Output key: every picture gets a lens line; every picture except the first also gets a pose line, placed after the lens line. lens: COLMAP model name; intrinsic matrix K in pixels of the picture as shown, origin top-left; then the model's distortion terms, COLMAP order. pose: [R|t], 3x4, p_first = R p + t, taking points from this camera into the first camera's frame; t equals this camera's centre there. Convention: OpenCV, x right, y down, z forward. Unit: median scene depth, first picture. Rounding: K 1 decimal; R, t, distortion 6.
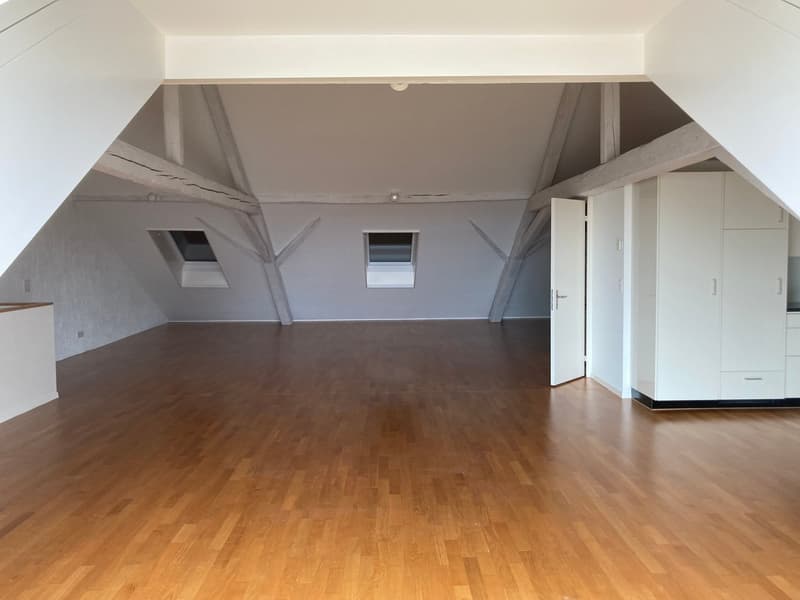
lens RADIAL K [[653.9, 0, 398.2], [0, 653.9, 296.0], [0, 0, 1]] dist [-0.007798, -0.003070]
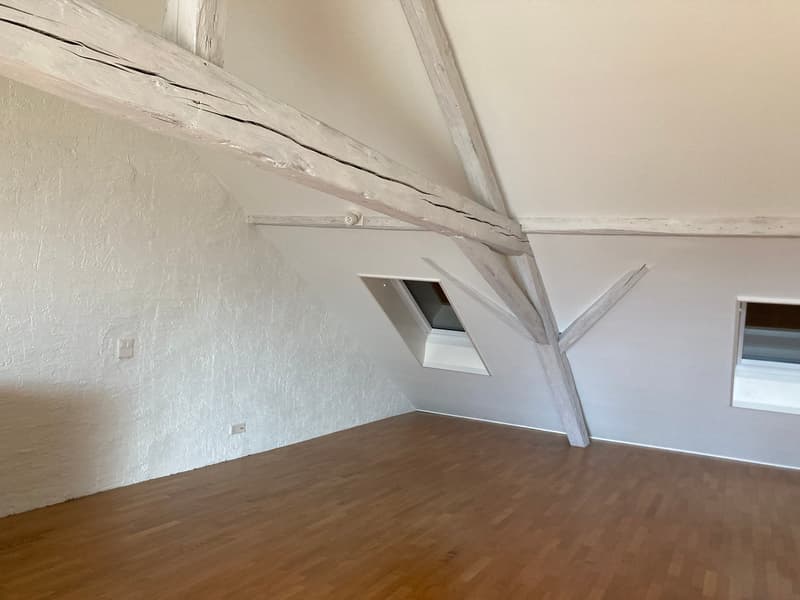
lens RADIAL K [[653.9, 0, 398.2], [0, 653.9, 296.0], [0, 0, 1]] dist [-0.007798, -0.003070]
pose [[0.878098, 0.058132, -0.474937, -0.044854], [-0.106884, 0.991342, -0.076275, -0.036702], [0.466391, 0.117740, 0.876708, 0.457561]]
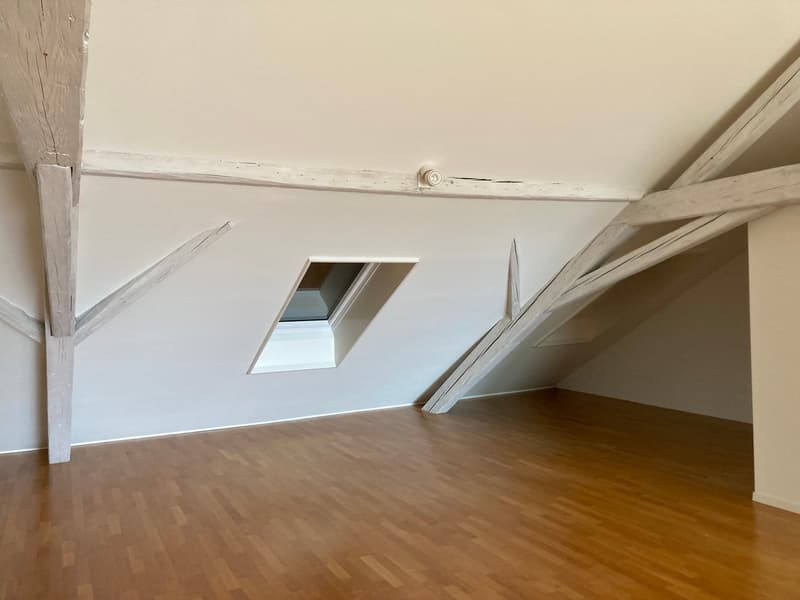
lens RADIAL K [[653.9, 0, 398.2], [0, 653.9, 296.0], [0, 0, 1]] dist [-0.007798, -0.003070]
pose [[0.890820, -0.015045, 0.454108, -0.203572], [0.046087, 0.997289, -0.057368, -0.044410], [-0.452014, 0.072033, 0.889098, 0.570956]]
